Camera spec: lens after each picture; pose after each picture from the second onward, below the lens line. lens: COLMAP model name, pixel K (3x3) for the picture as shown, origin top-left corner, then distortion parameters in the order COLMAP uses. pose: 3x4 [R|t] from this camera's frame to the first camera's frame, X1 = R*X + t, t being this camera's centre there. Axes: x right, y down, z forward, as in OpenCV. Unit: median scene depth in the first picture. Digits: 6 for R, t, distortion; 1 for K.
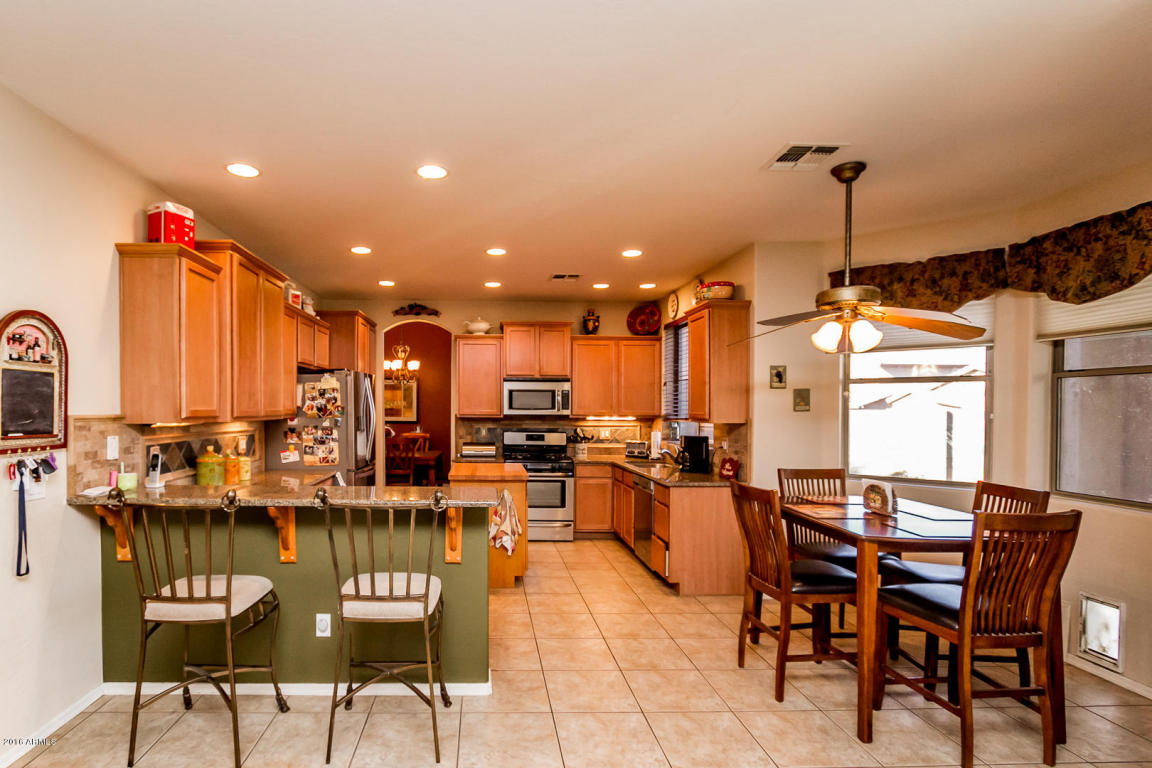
lens RADIAL K [[565.7, 0, 488.6], [0, 565.7, 418.2], [0, 0, 1]] dist [-0.016415, 0.000080]
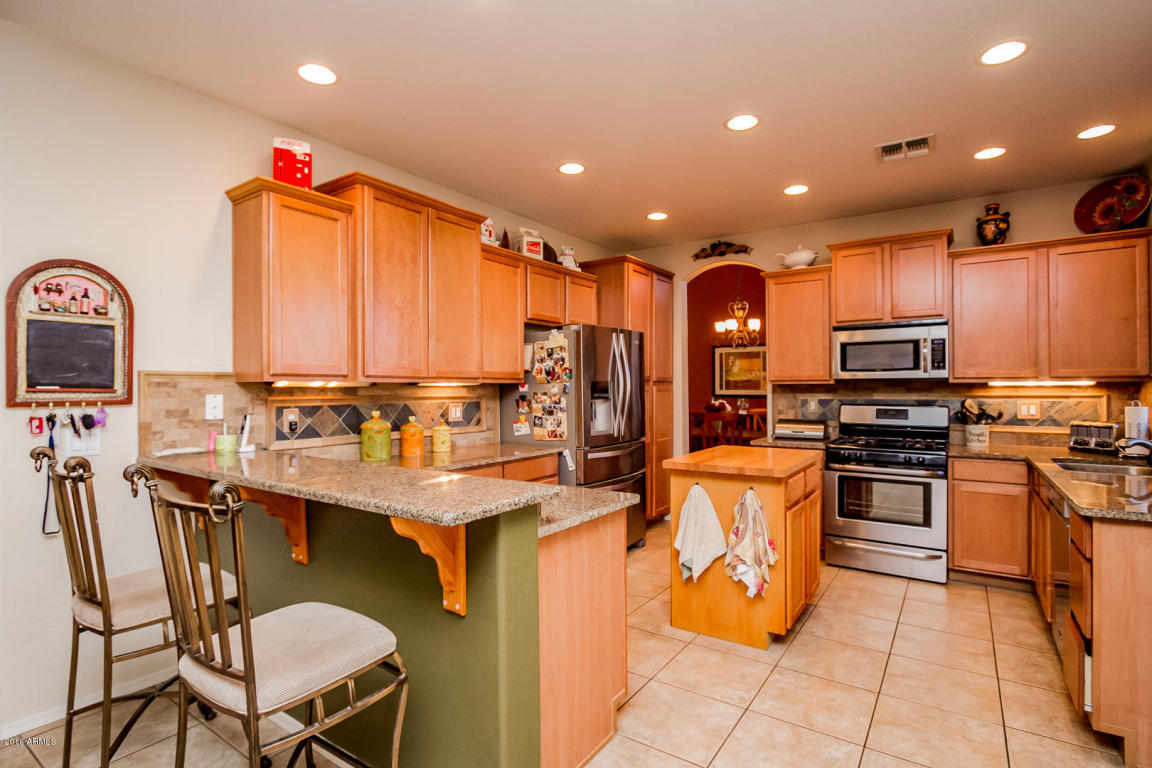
lens RADIAL K [[562.4, 0, 580.9], [0, 562.4, 386.8], [0, 0, 1]] dist [-0.016205, 0.000081]
pose [[0.820648, -0.011355, -0.571321, 0.217145], [-0.000589, 0.999785, -0.020718, 0.022407], [0.571434, 0.017339, 0.820465, 0.347309]]
